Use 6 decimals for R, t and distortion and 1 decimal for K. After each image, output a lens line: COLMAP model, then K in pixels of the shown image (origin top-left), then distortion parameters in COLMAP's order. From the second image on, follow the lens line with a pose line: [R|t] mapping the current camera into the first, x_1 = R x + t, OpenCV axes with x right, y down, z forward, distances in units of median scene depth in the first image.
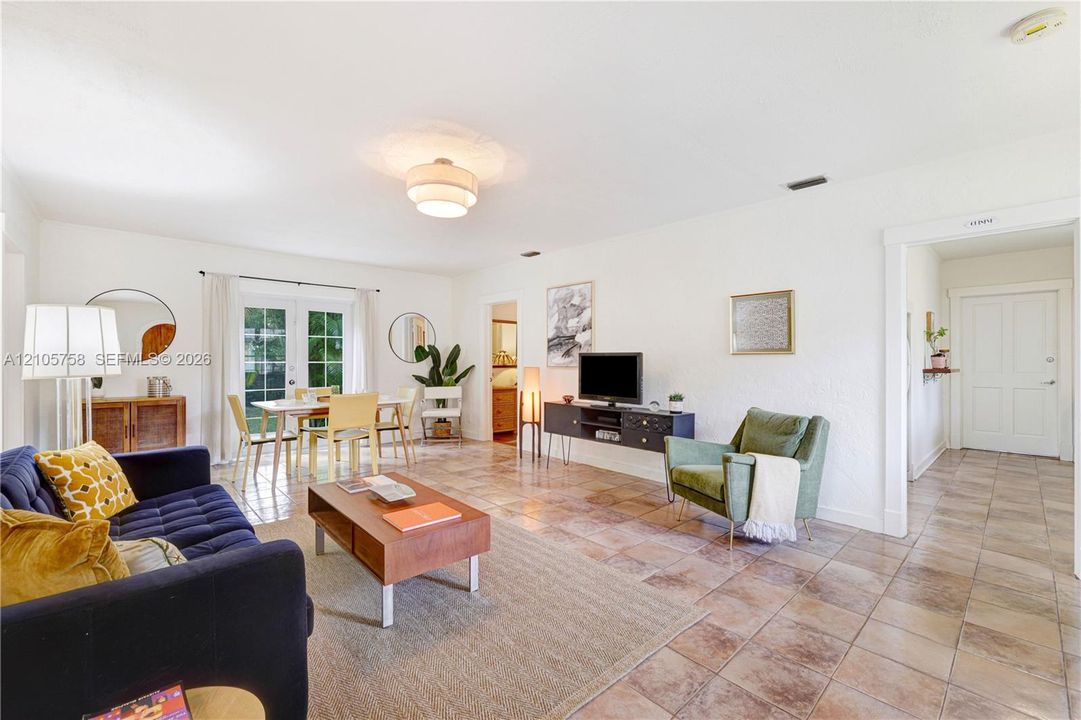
lens RADIAL K [[448.9, 0, 540.5], [0, 448.9, 360.0], [0, 0, 1]] dist [-0.001371, -0.000341]
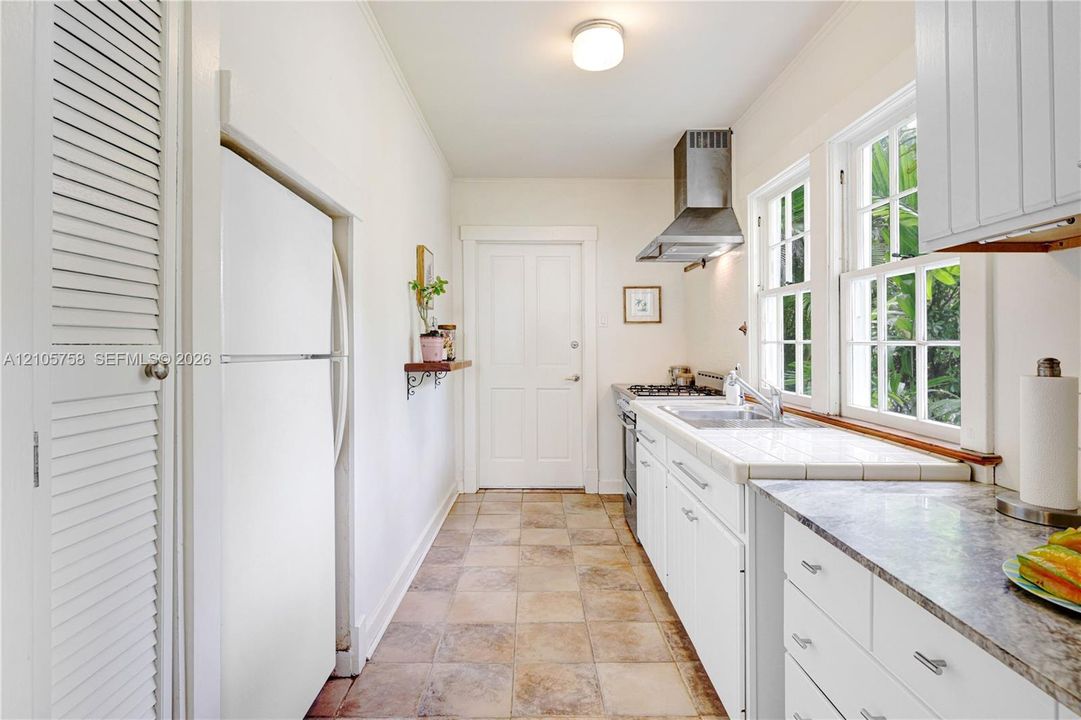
lens RADIAL K [[550.1, 0, 540.5], [0, 550.1, 360.0], [0, 0, 1]] dist [-0.001139, -0.000321]
pose [[0.672021, -0.017764, 0.740319, 0.341189], [0.000174, 0.999716, 0.023831, 0.001959], [-0.740532, -0.015886, 0.671833, 0.335035]]
